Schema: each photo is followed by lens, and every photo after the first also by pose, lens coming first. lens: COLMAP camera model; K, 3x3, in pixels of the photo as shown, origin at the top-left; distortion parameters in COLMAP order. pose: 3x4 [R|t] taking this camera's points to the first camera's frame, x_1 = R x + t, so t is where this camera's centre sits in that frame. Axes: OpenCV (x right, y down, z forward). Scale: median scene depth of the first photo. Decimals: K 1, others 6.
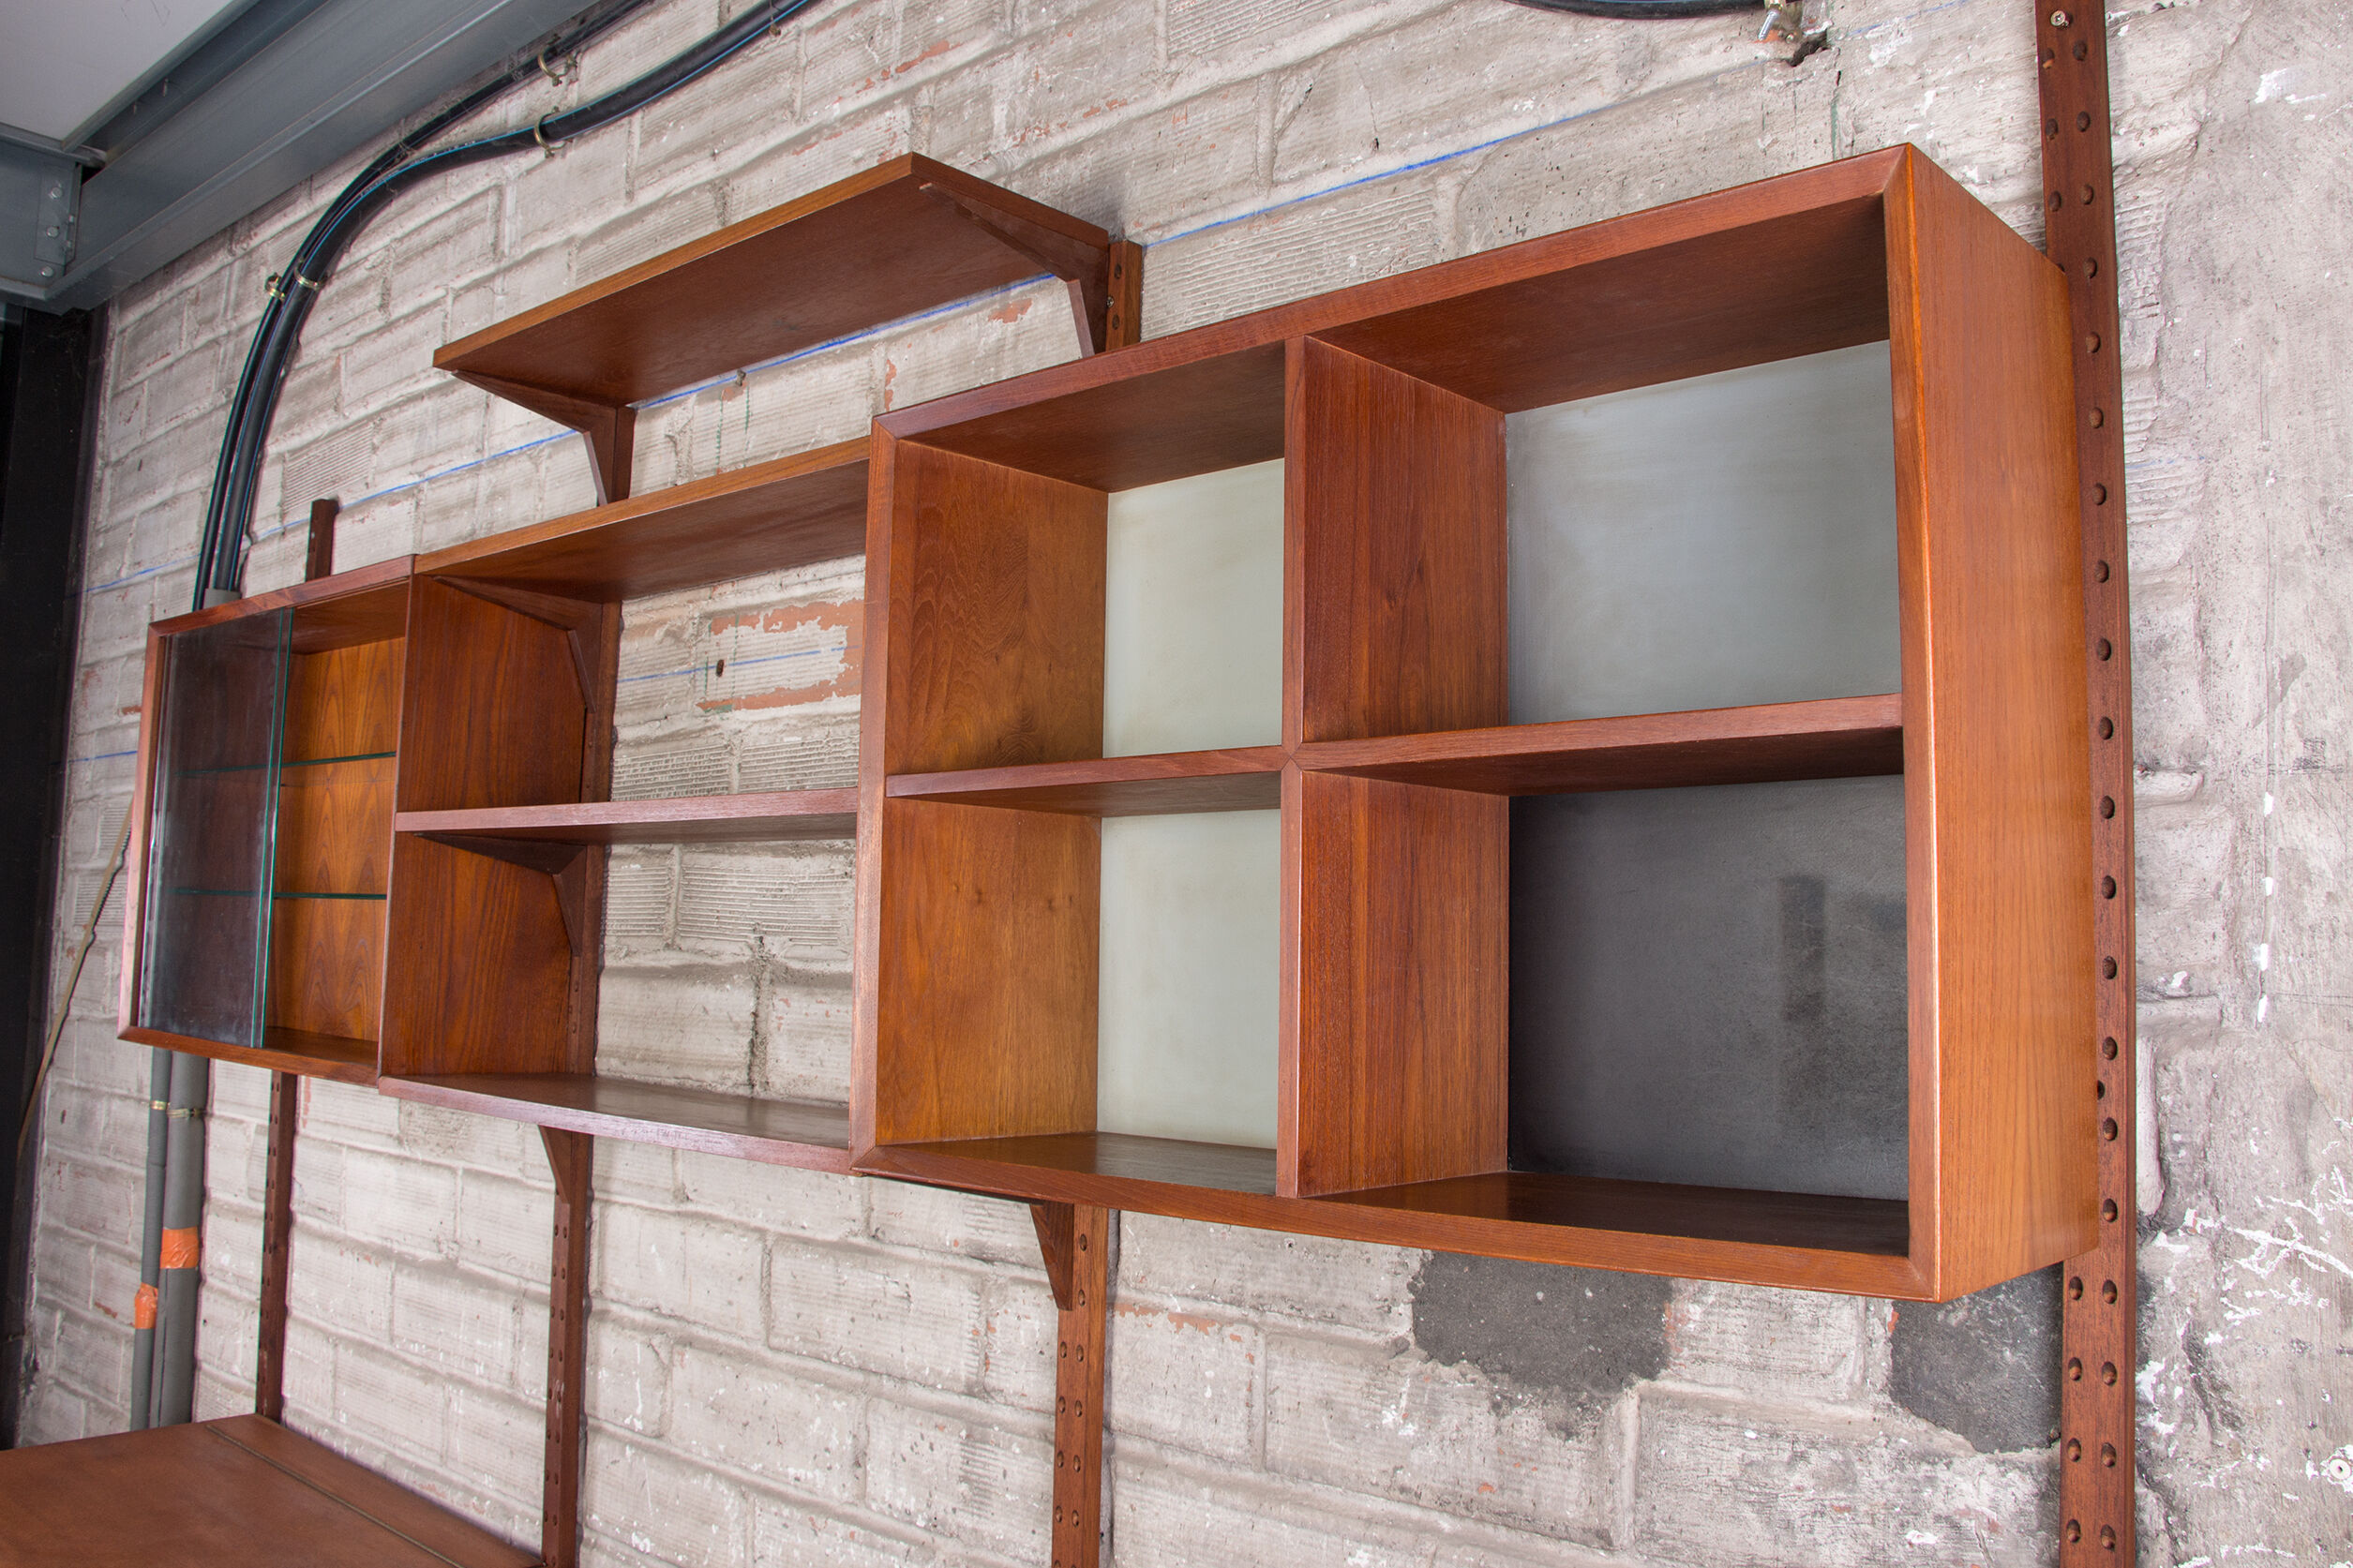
lens RADIAL K [[1975.0, 0, 1200.9], [0, 1975.0, 773.7], [0, 0, 1]] dist [-0.190524, 0.160760]
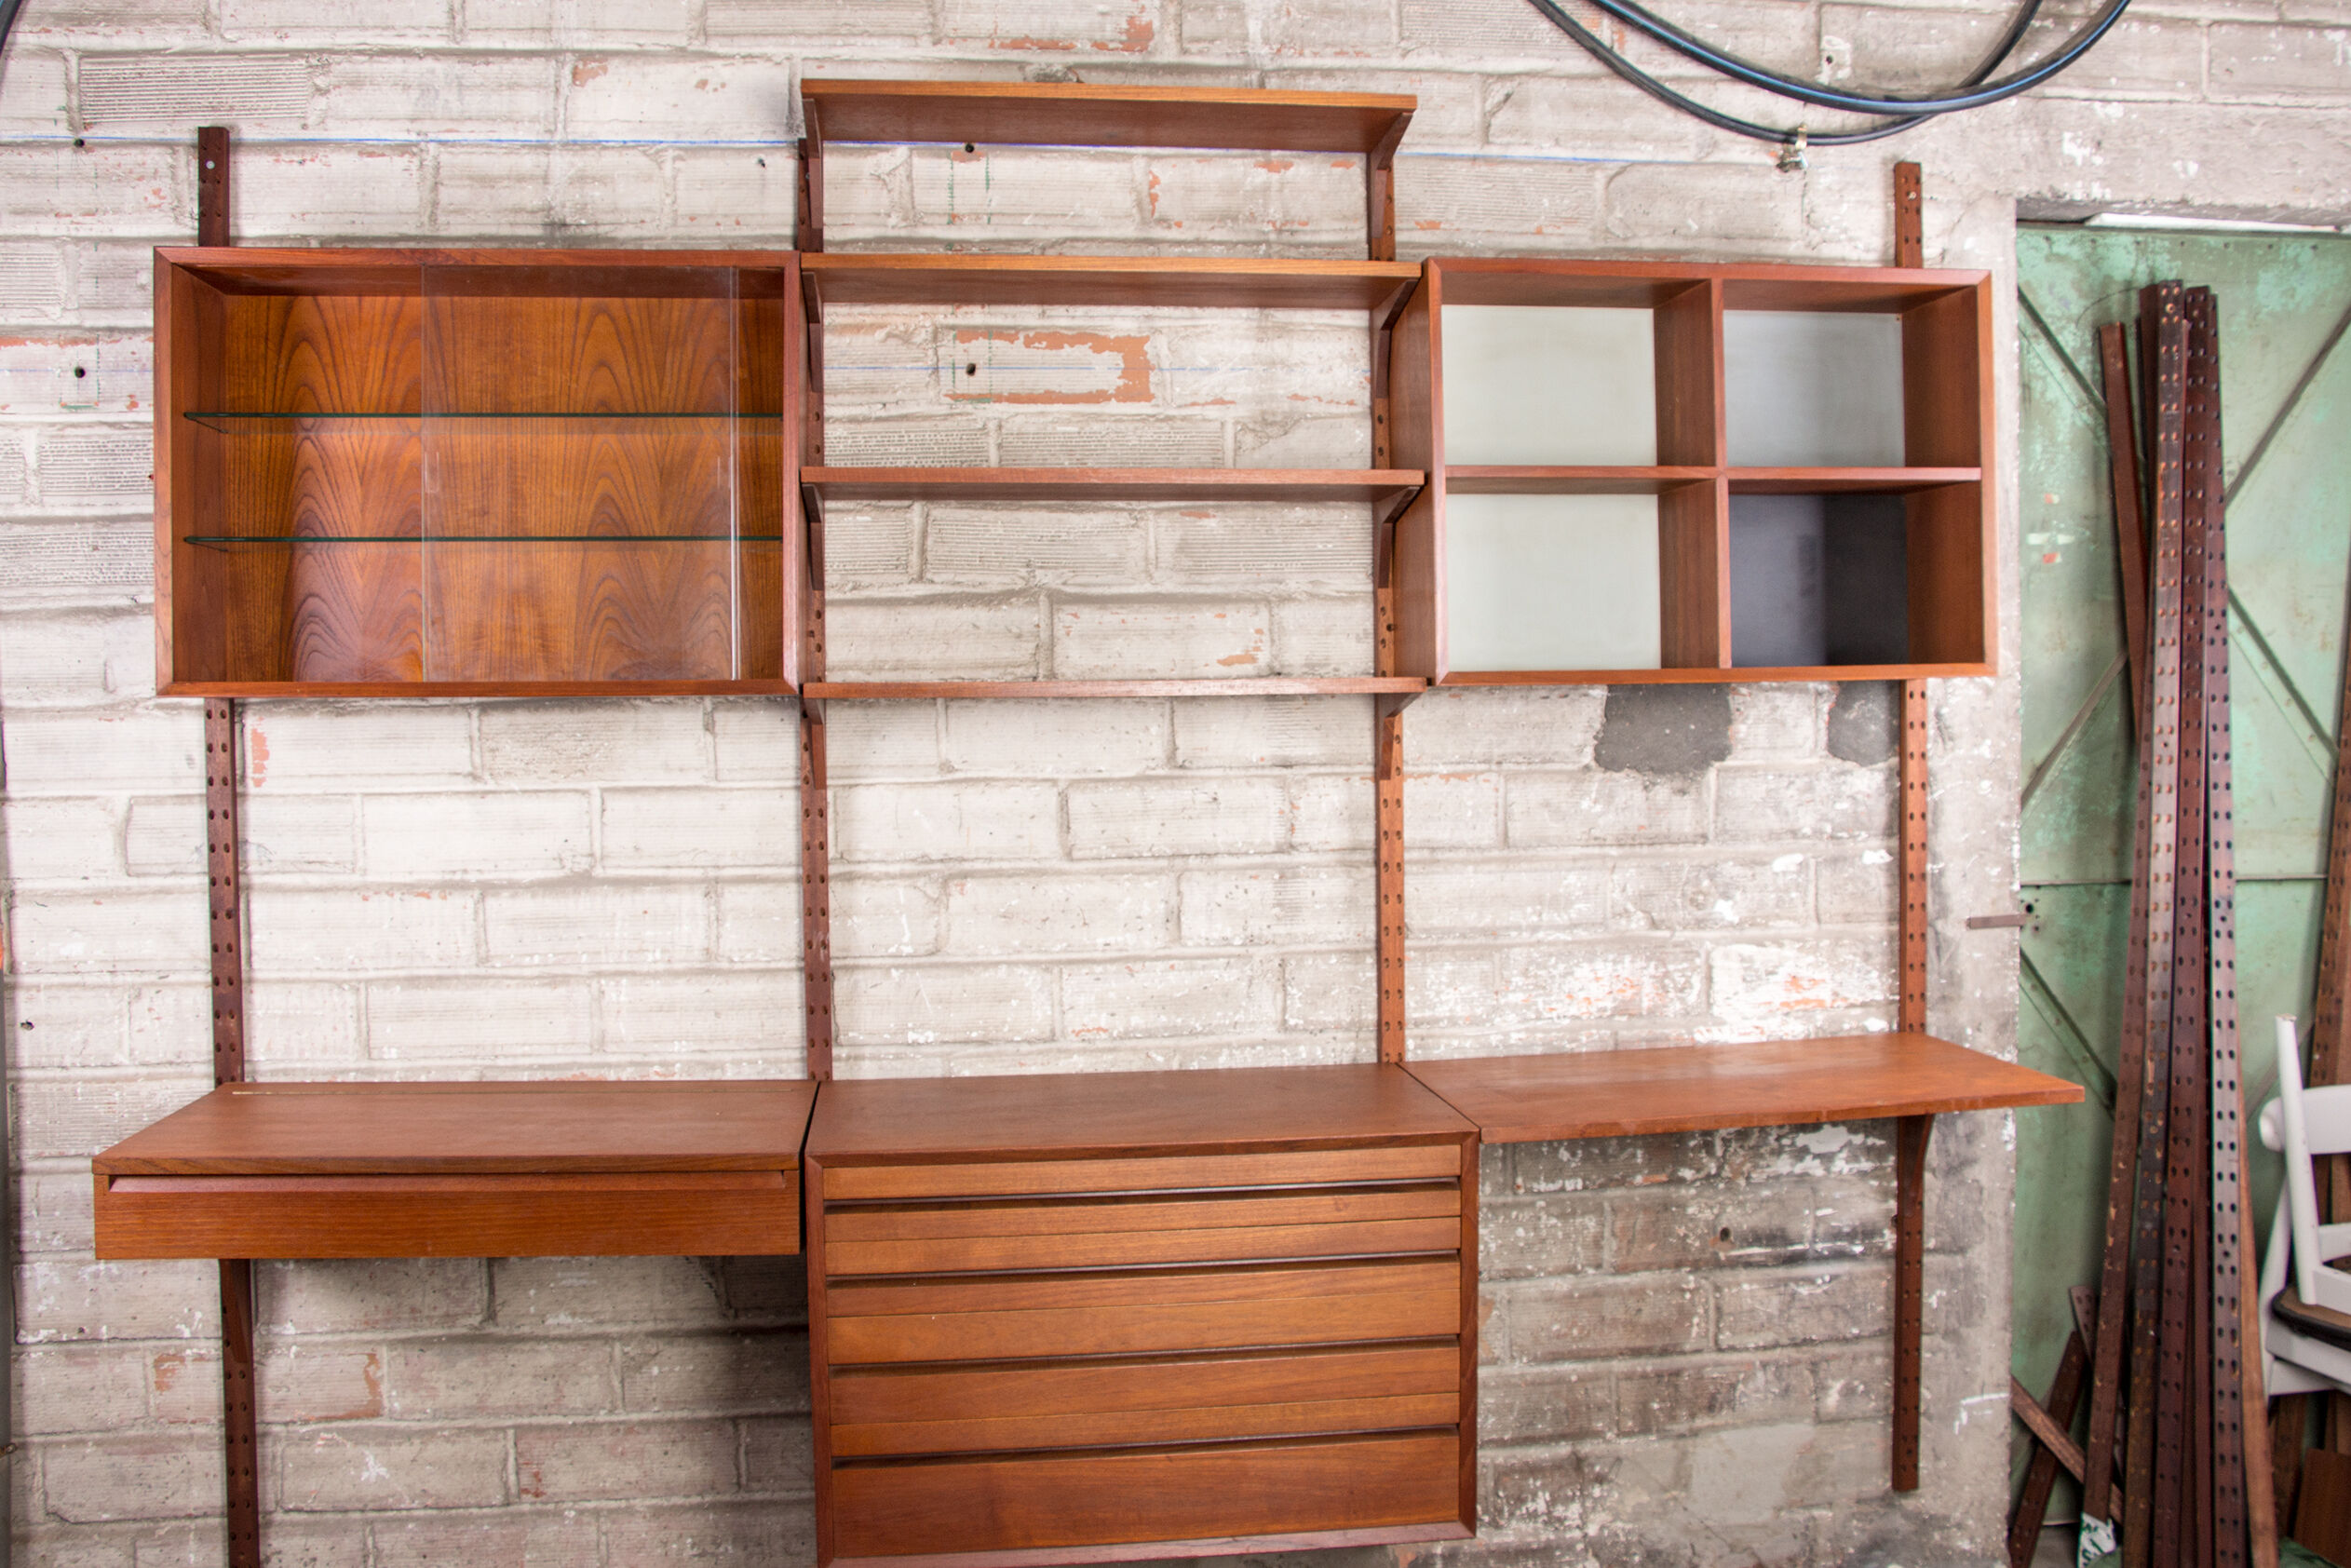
lens RADIAL K [[2081.0, 0, 1200.0], [0, 2081.0, 757.7], [0, 0, 1]] dist [-0.173231, 0.177405]
pose [[0.648669, -0.053127, 0.759214, -1.771994], [-0.043873, 0.993292, 0.106991, 0.073484], [-0.759805, -0.102711, 0.641986, -0.063651]]
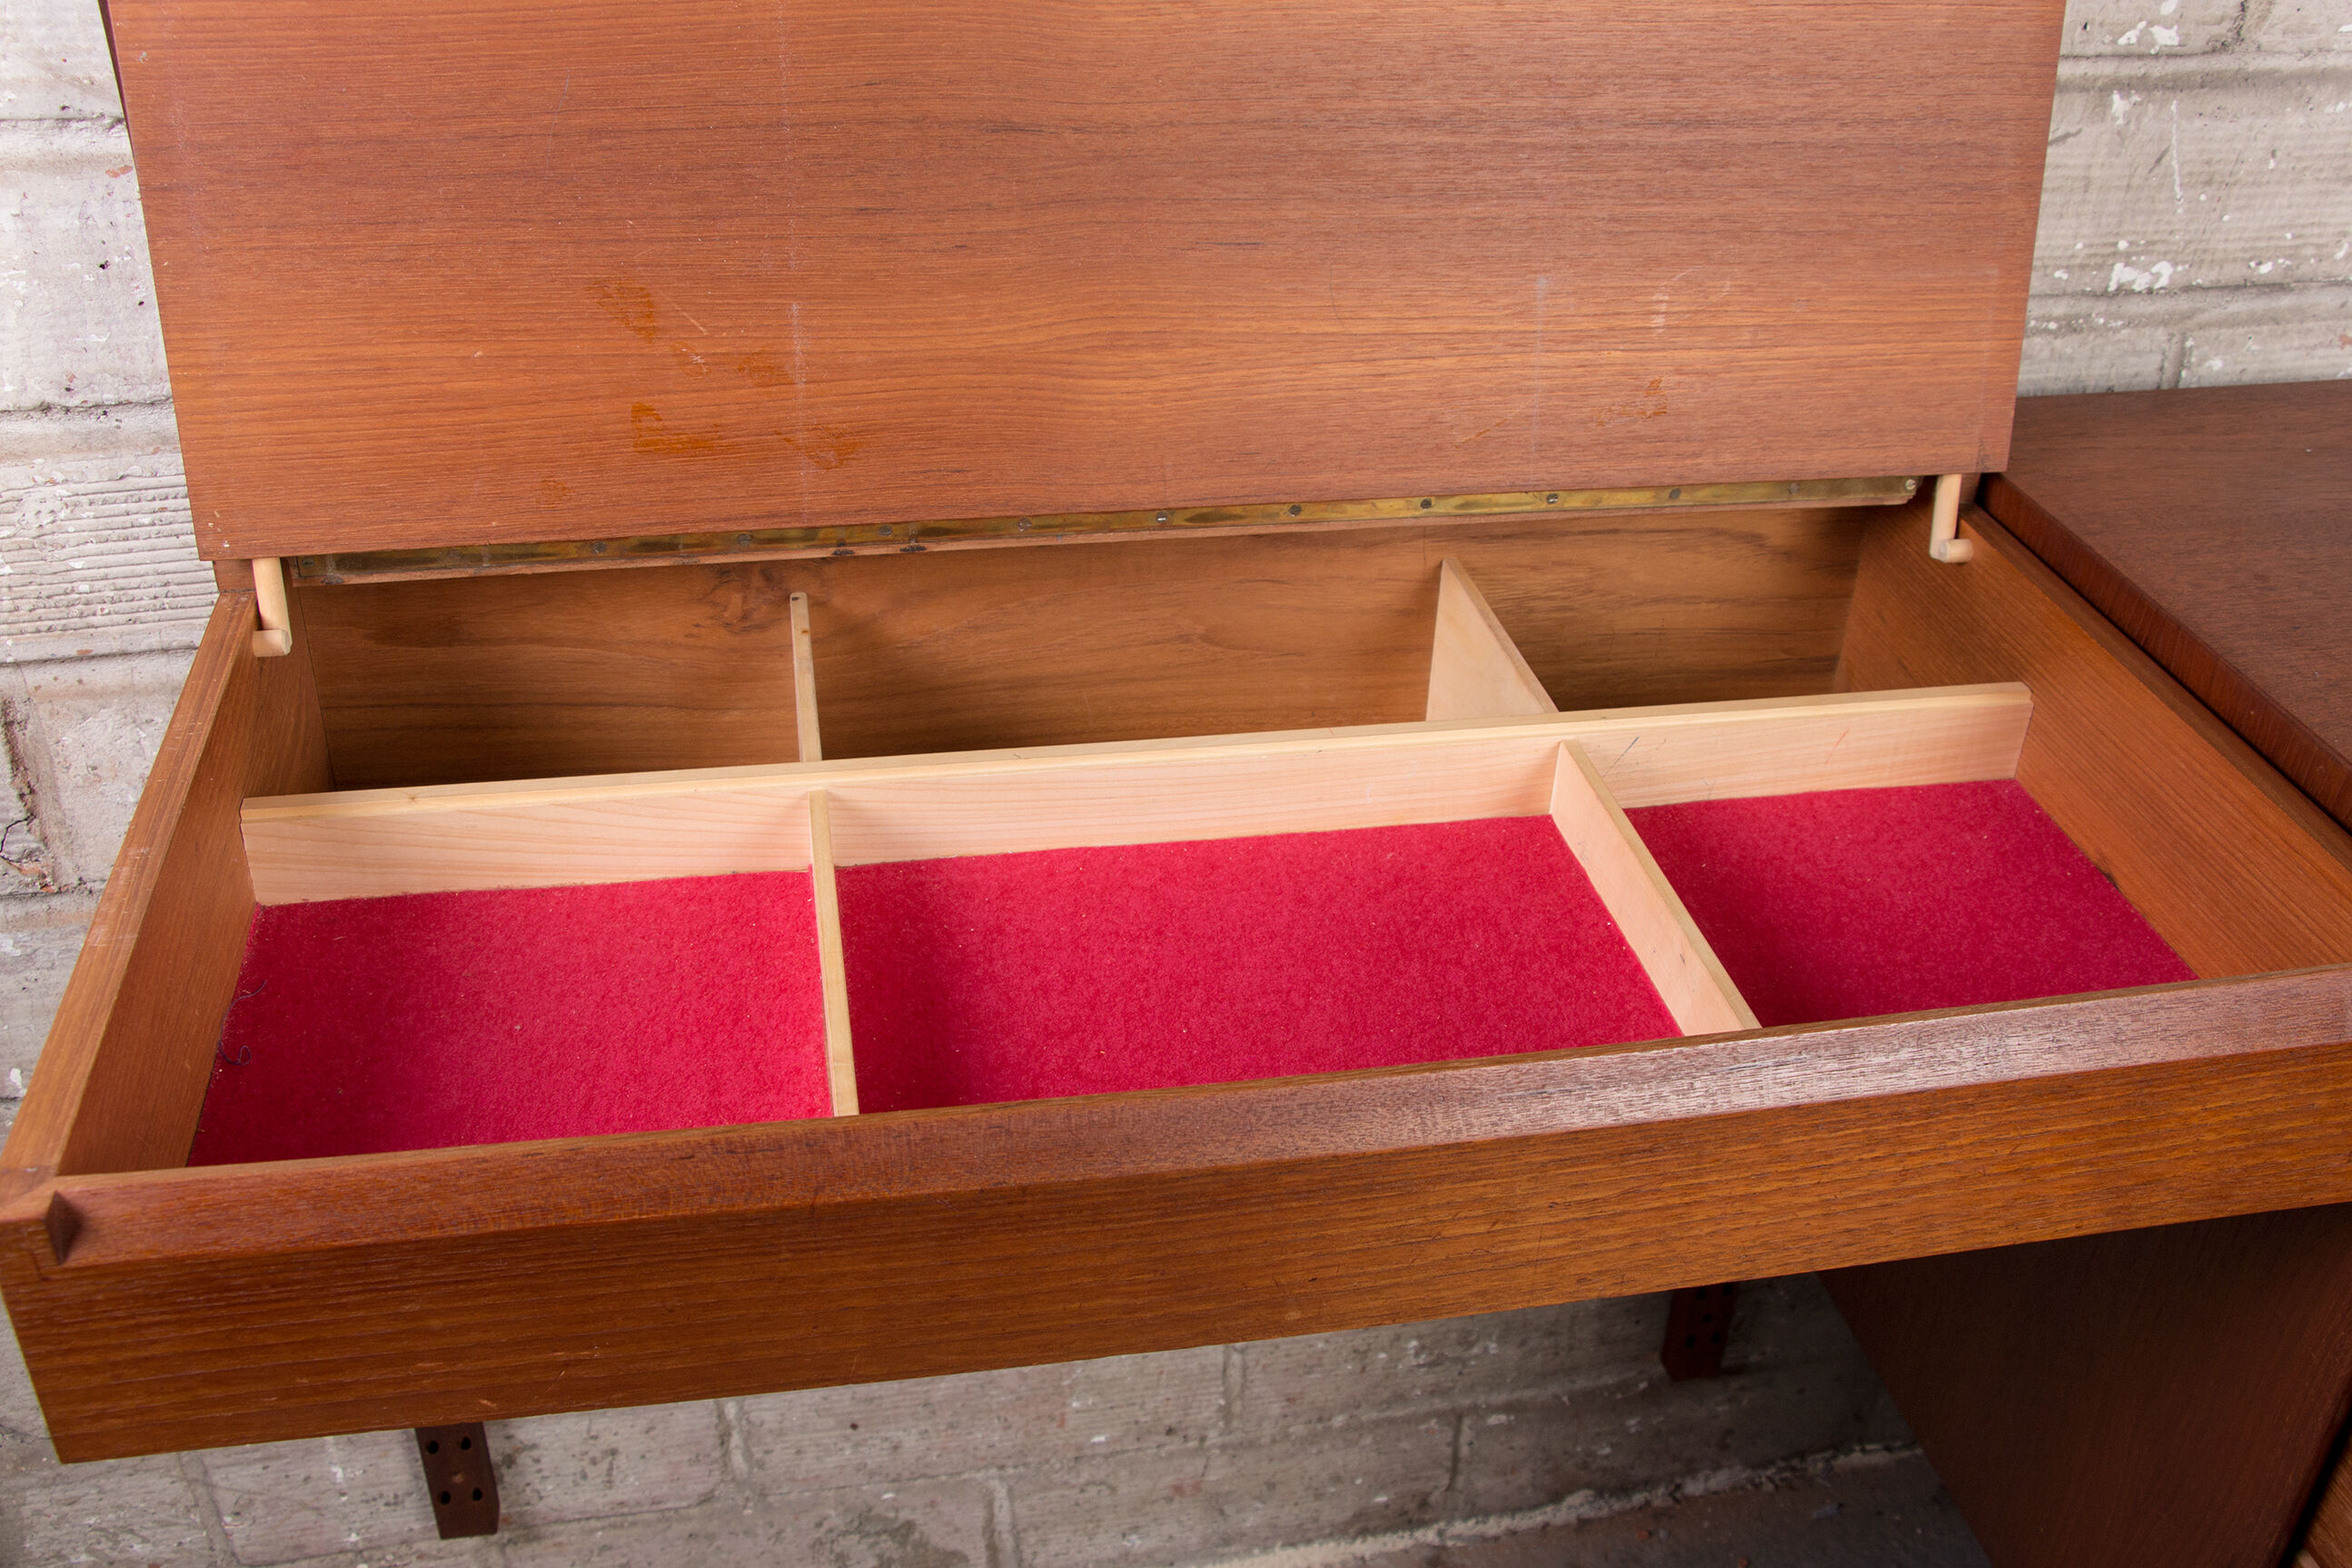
lens RADIAL K [[2220.9, 0, 1185.4], [0, 2220.9, 773.2], [0, 0, 1]] dist [-0.169303, 0.232736]
pose [[0.600693, -0.430209, 0.673861, -1.250425], [-0.080136, 0.806229, 0.586152, 0.284201], [-0.795454, -0.406098, 0.449820, 1.270409]]
